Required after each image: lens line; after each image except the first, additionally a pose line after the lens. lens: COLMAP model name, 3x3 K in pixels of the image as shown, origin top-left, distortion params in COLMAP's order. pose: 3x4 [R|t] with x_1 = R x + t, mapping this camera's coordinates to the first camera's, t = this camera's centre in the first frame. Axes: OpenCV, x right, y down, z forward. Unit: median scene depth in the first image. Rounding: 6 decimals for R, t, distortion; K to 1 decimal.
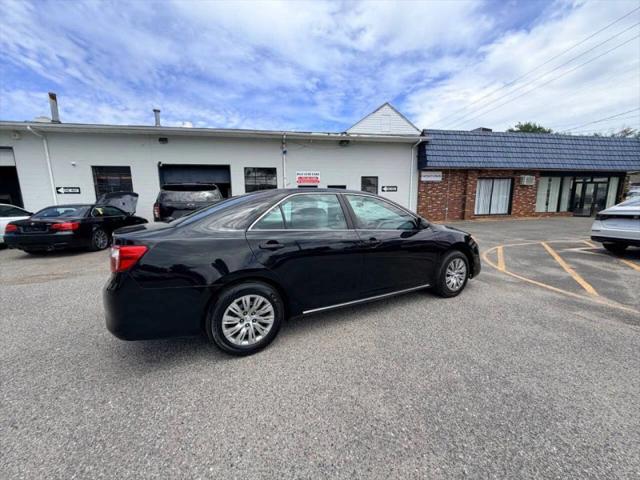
lens RADIAL K [[254.0, 0, 319.9], [0, 254.0, 240.7], [0, 0, 1]] dist [0.000047, 0.000013]
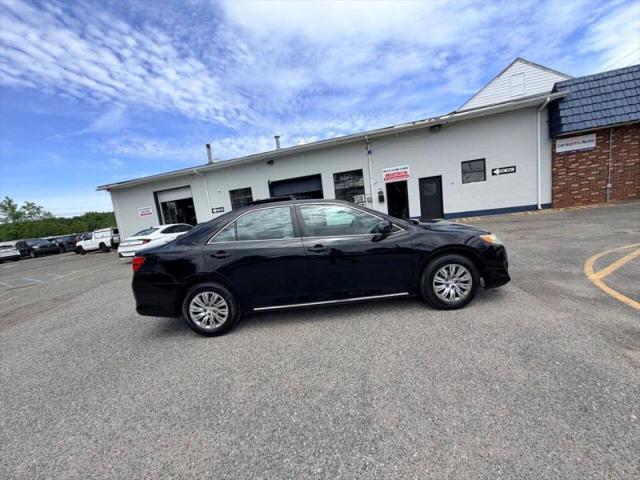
lens RADIAL K [[254.0, 0, 319.6], [0, 254.0, 242.1], [0, 0, 1]] dist [0.000047, 0.000013]
pose [[0.878785, -0.030009, -0.476273, 0.150839], [0.036596, 0.999320, 0.004560, -0.005507], [0.475812, -0.021437, 0.879286, 0.018442]]
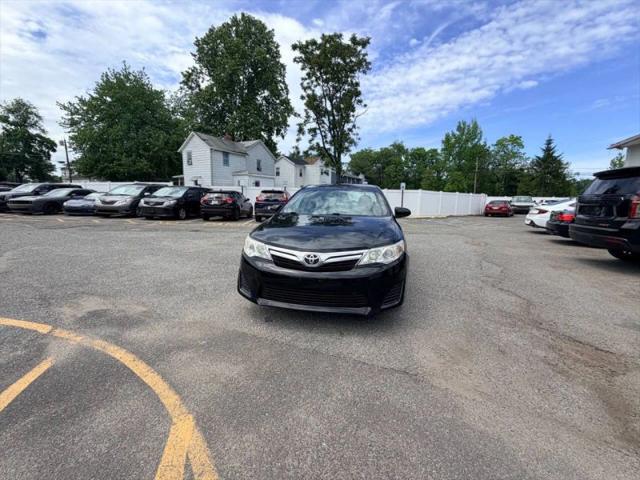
lens RADIAL K [[273.9, 0, 321.2], [0, 273.9, 240.1], [0, 0, 1]] dist [-0.004140, 0.002254]
pose [[-0.624892, 0.120917, -0.771290, 0.317755], [-0.125461, 0.959540, 0.252076, -0.068874], [0.770564, 0.254287, -0.584439, 0.476593]]
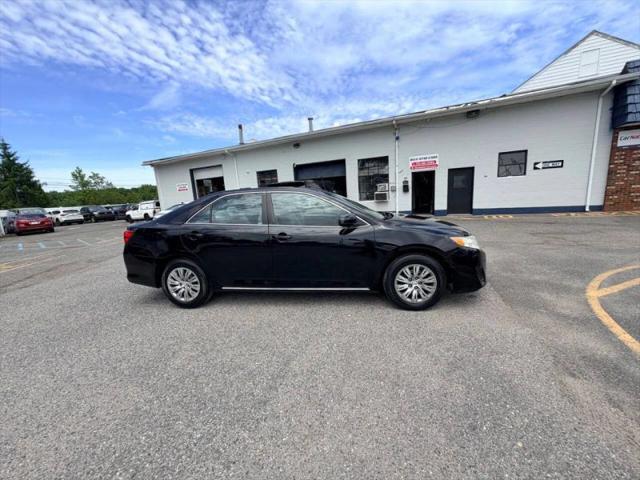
lens RADIAL K [[254.0, 0, 319.3], [0, 254.0, 242.0], [0, 0, 1]] dist [0.000047, 0.000013]
pose [[0.807530, 0.071433, -0.585484, 0.204396], [-0.041446, 0.997058, 0.064483, -0.010154], [0.588368, -0.027806, 0.808115, 0.048270]]
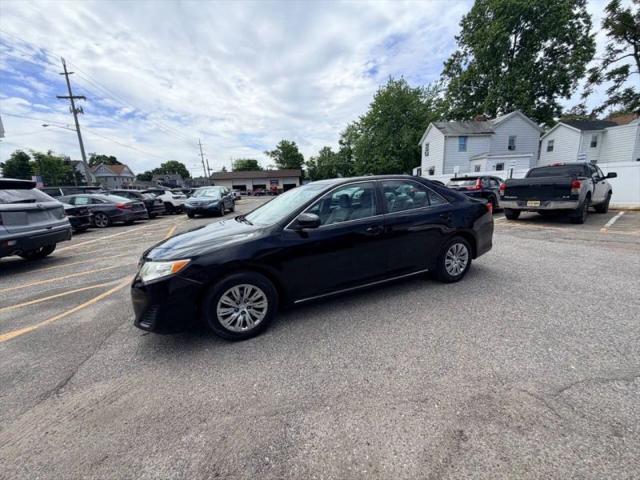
lens RADIAL K [[254.0, 0, 318.9], [0, 254.0, 241.2], [0, 0, 1]] dist [0.000047, 0.000013]
pose [[-0.996278, 0.041186, 0.075721, 0.010473], [0.064920, 0.936421, 0.344822, -0.084730], [-0.056705, 0.348454, -0.935609, 0.544045]]
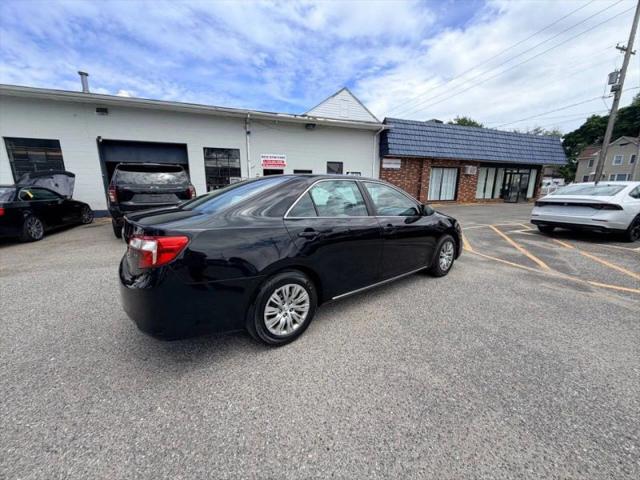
lens RADIAL K [[254.0, 0, 319.6], [0, 254.0, 240.0], [0, 0, 1]] dist [0.000047, 0.000013]
pose [[0.983177, -0.021817, 0.181349, -0.056433], [0.011710, 0.998327, 0.056621, -0.001665], [-0.182281, -0.053545, 0.981787, 0.004743]]
